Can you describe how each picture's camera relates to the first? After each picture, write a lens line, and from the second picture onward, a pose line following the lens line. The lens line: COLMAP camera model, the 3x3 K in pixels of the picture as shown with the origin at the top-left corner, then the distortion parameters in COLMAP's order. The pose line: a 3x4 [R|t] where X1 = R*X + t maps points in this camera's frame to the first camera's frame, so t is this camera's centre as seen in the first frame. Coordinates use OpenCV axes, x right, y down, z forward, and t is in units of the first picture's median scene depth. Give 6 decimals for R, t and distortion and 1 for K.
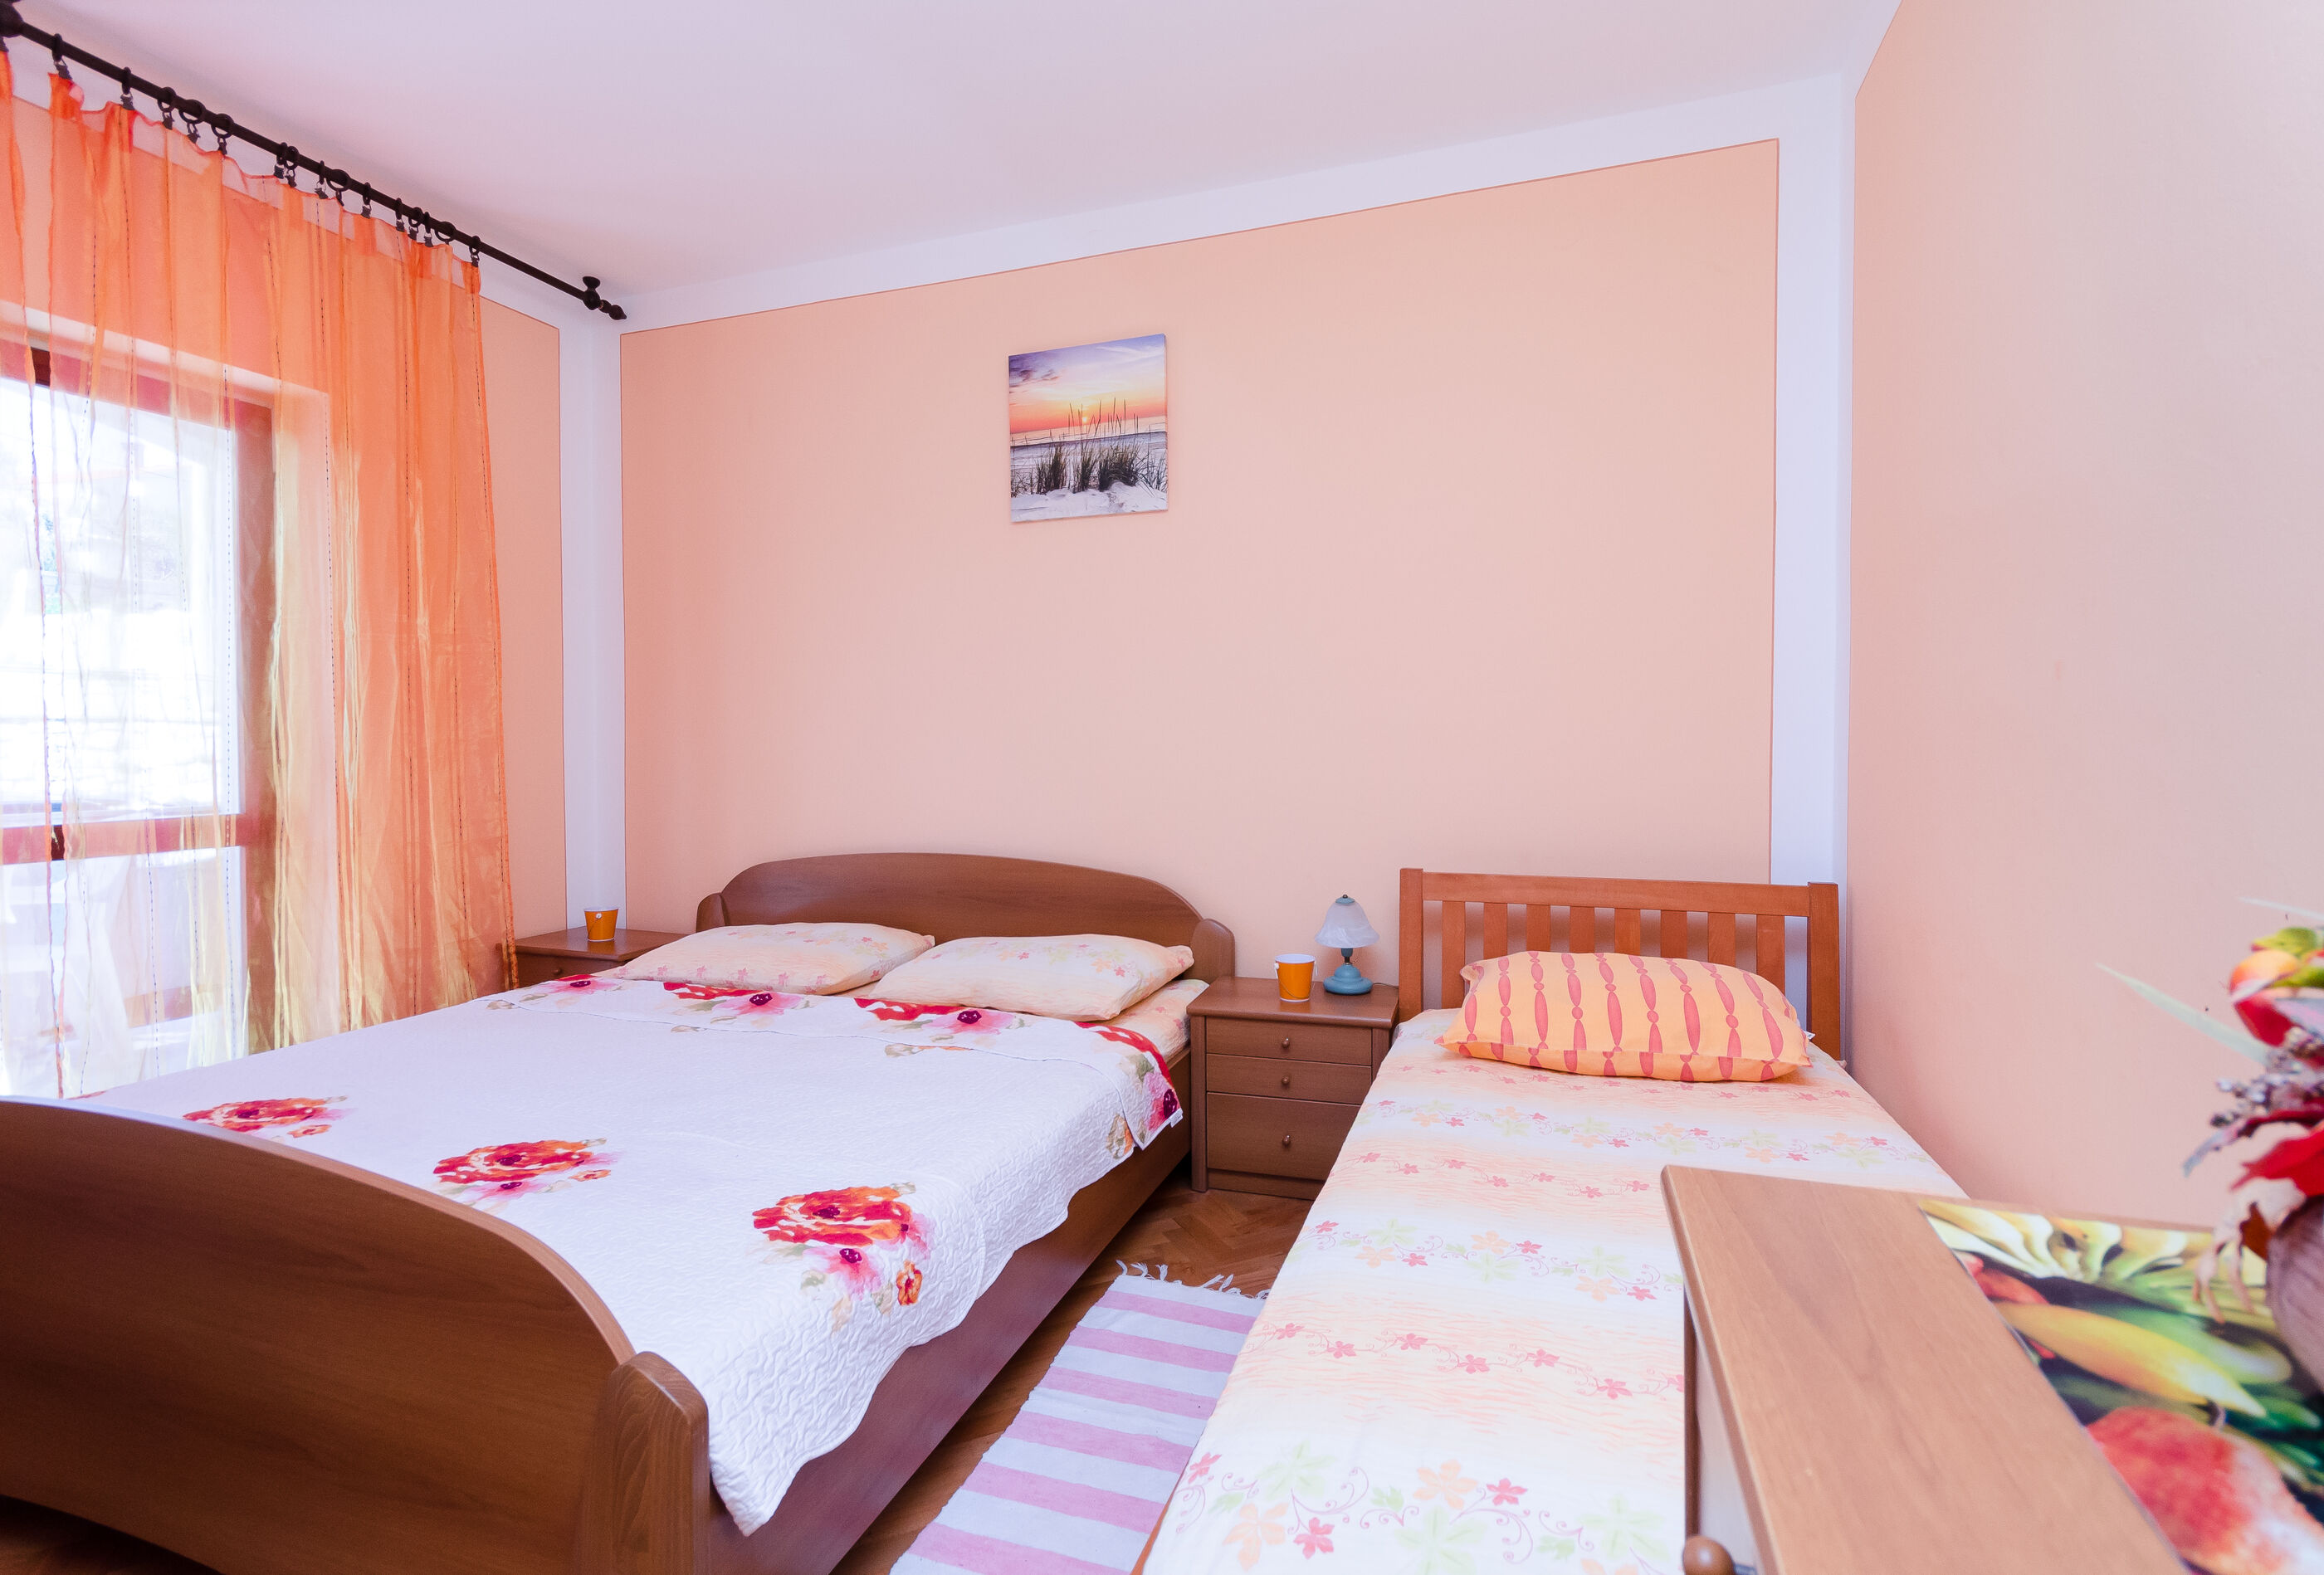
lens RADIAL K [[1067.9, 0, 1159.2], [0, 1067.9, 782.0], [0, 0, 1]] dist [0.010101, -0.004852]
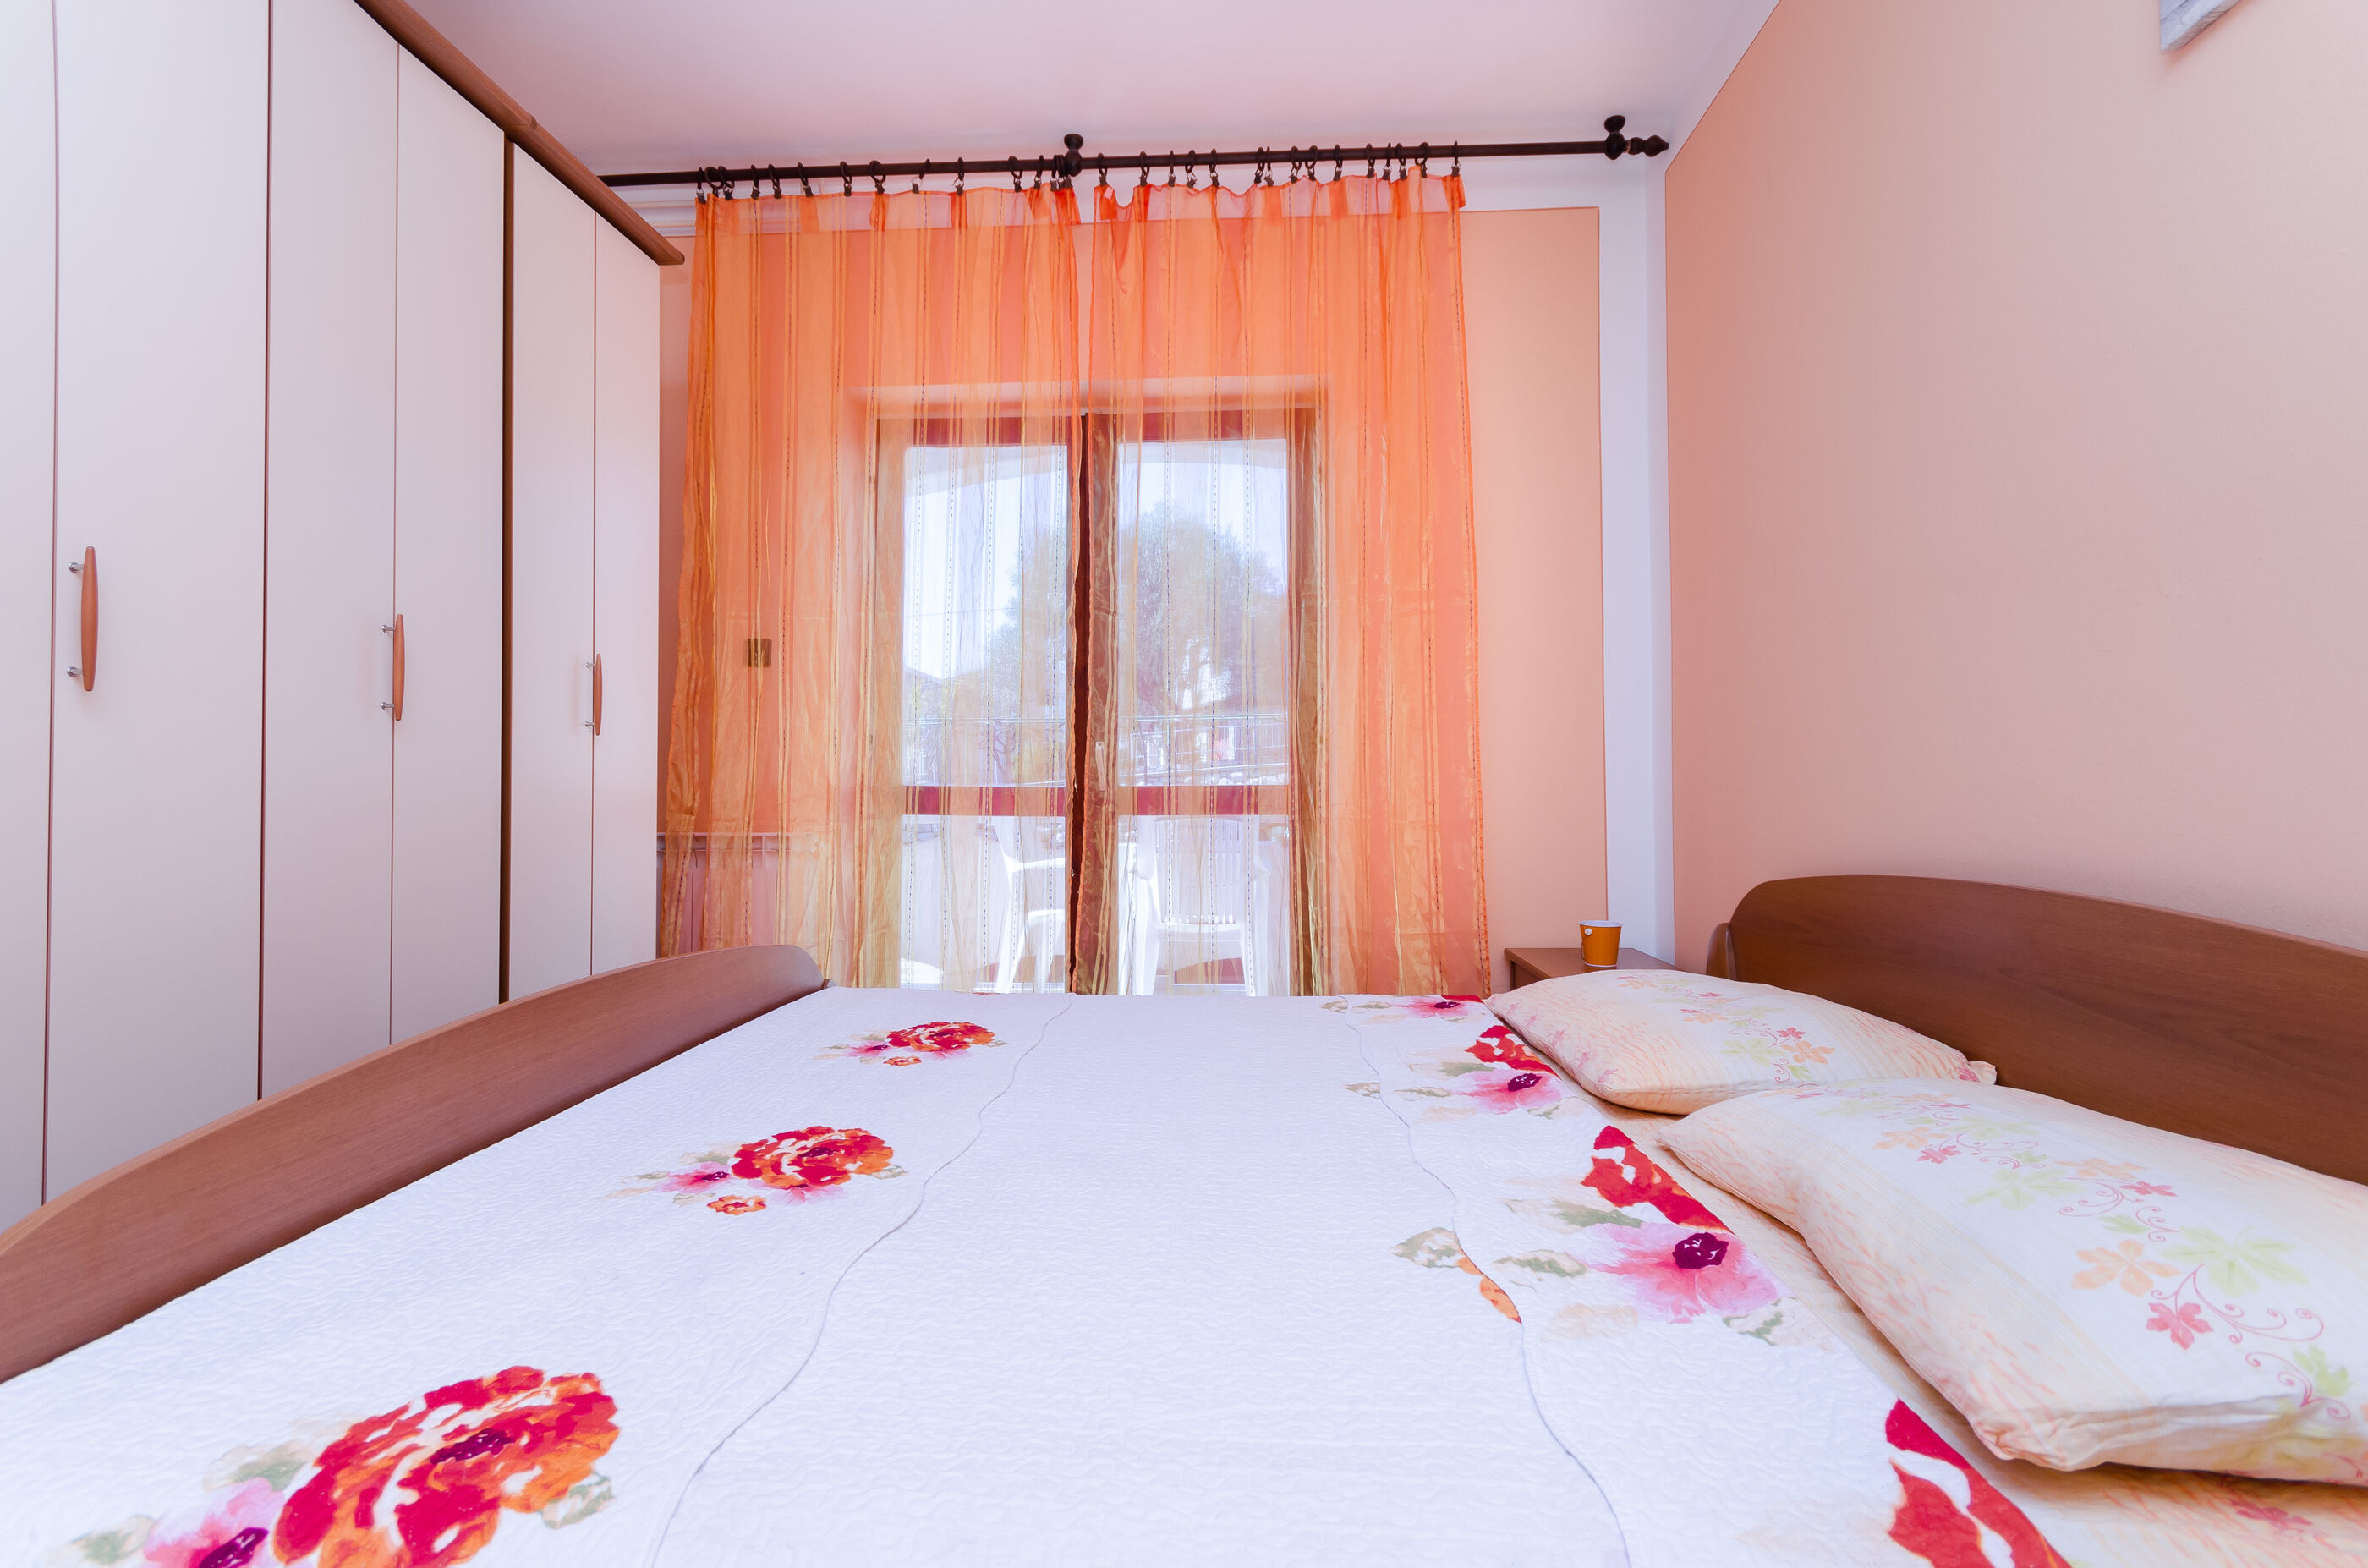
lens RADIAL K [[1045.1, 0, 1189.9], [0, 1045.1, 770.1], [0, 0, 1]] dist [0.004889, -0.000540]
pose [[0.281666, -0.015333, -0.959390, 0.147540], [-0.030114, 0.999238, -0.024811, 0.047150], [0.959040, 0.035880, 0.280989, 0.649376]]
